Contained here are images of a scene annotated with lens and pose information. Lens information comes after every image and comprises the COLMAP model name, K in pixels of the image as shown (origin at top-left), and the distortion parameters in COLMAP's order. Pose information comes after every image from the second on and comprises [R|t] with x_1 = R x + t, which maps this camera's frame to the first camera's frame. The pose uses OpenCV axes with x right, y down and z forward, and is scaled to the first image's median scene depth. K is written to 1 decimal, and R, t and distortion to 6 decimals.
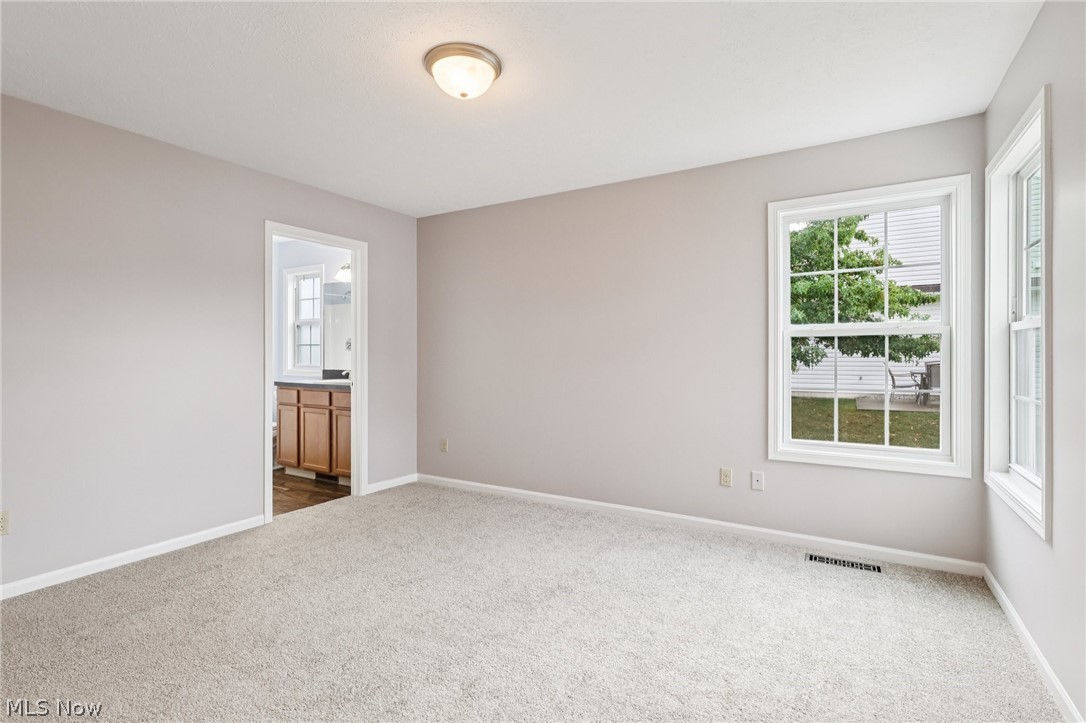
lens RADIAL K [[513.6, 0, 534.5], [0, 513.6, 358.1], [0, 0, 1]] dist [0.000816, -0.000396]
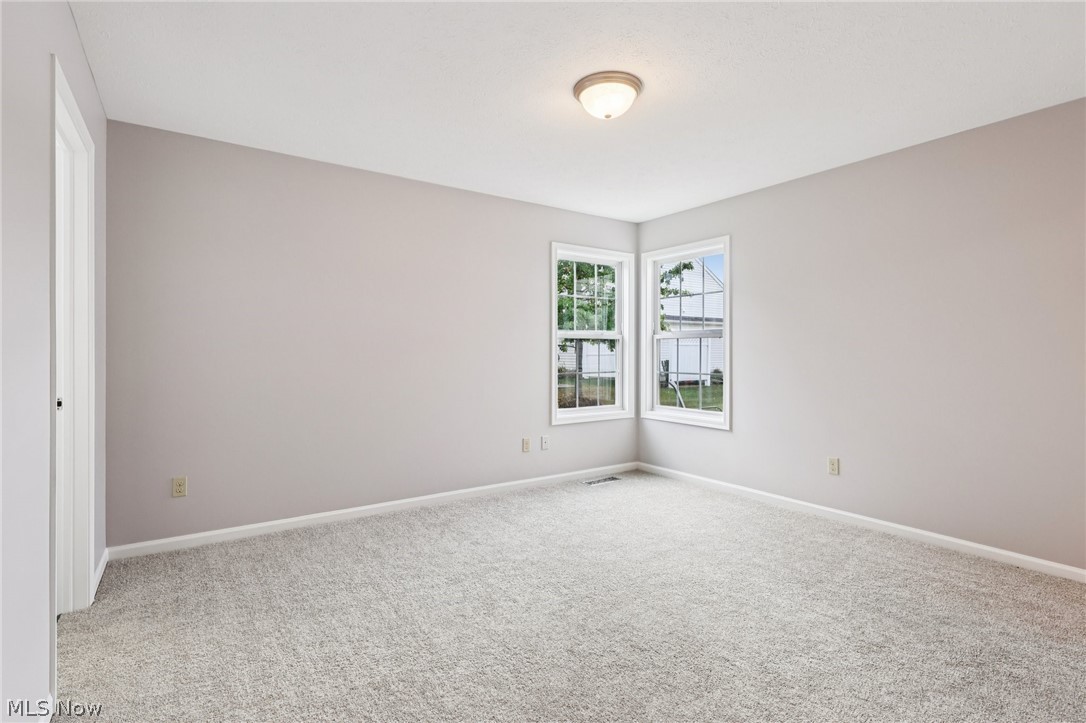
lens RADIAL K [[526.4, 0, 532.6], [0, 526.4, 355.3], [0, 0, 1]] dist [-0.002865, -0.000302]
pose [[0.413197, -0.008985, 0.910597, -0.869224], [-0.004121, 0.999923, 0.011737, -0.010133], [-0.910632, -0.008602, 0.413128, 0.459174]]
